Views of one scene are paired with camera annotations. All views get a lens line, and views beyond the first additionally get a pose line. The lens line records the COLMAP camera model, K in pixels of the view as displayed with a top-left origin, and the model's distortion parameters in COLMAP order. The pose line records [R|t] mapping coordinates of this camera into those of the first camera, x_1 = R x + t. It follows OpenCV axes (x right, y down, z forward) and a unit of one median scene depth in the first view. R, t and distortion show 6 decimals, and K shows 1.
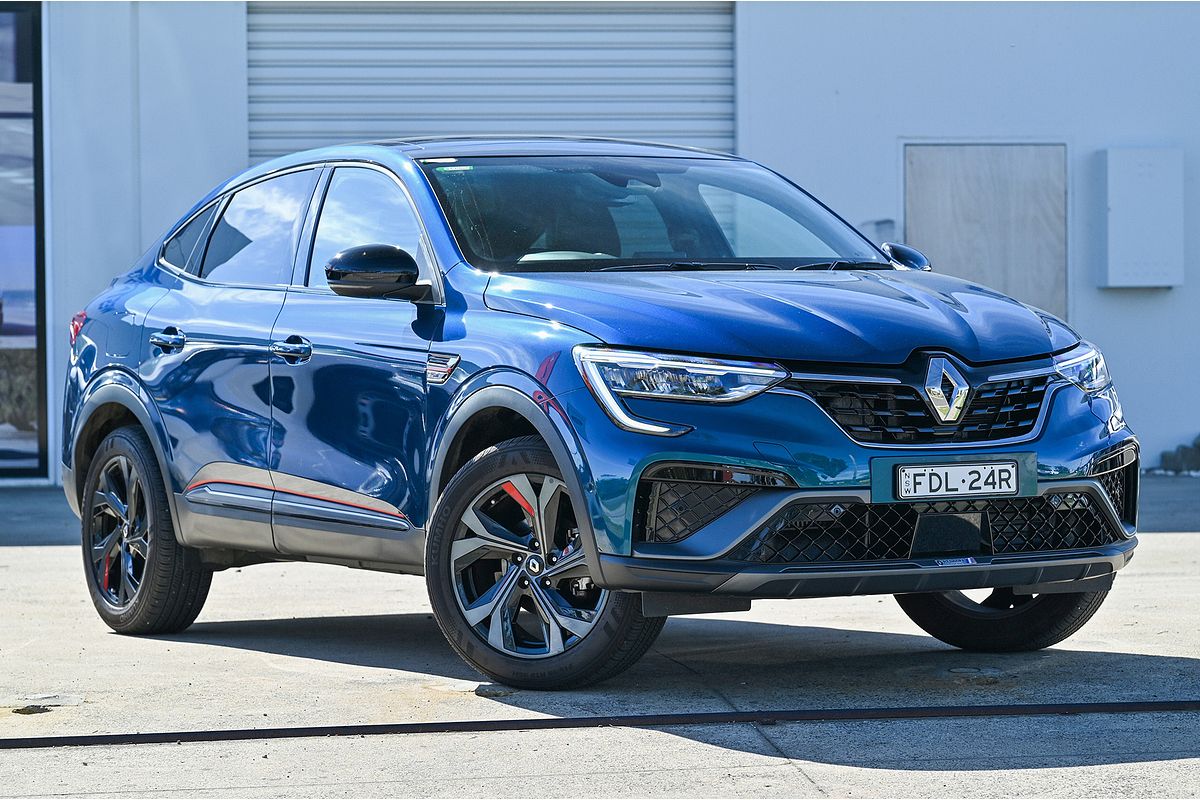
lens RADIAL K [[3622.7, 0, 598.4], [0, 3622.7, 399.9], [0, 0, 1]] dist [0.005649, 0.000000]
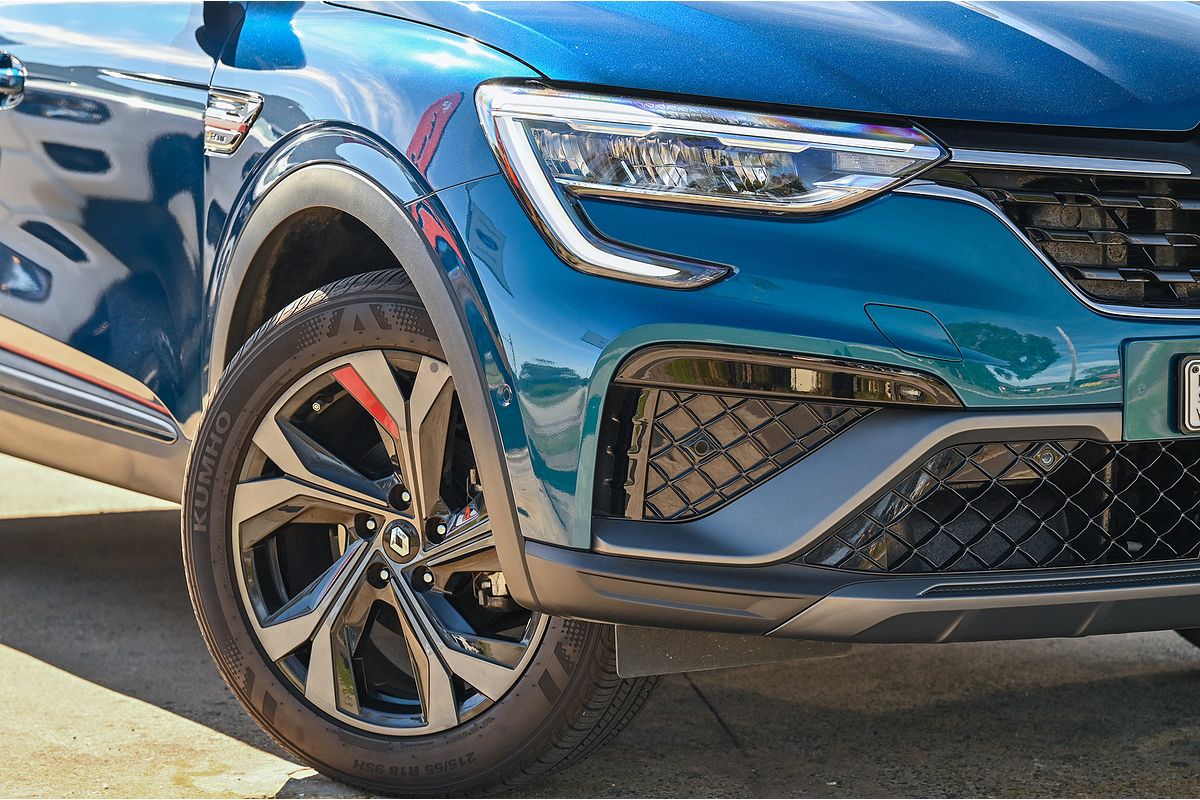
lens RADIAL K [[3532.3, 0, 602.8], [0, 3532.3, 402.7], [0, 0, 1]] dist [-0.063880, 0.000000]
pose [[0.999658, 0.013516, -0.022398, 0.019863], [-0.011608, 0.996464, 0.083220, -0.012001], [0.023443, -0.082932, 0.996279, 0.550465]]
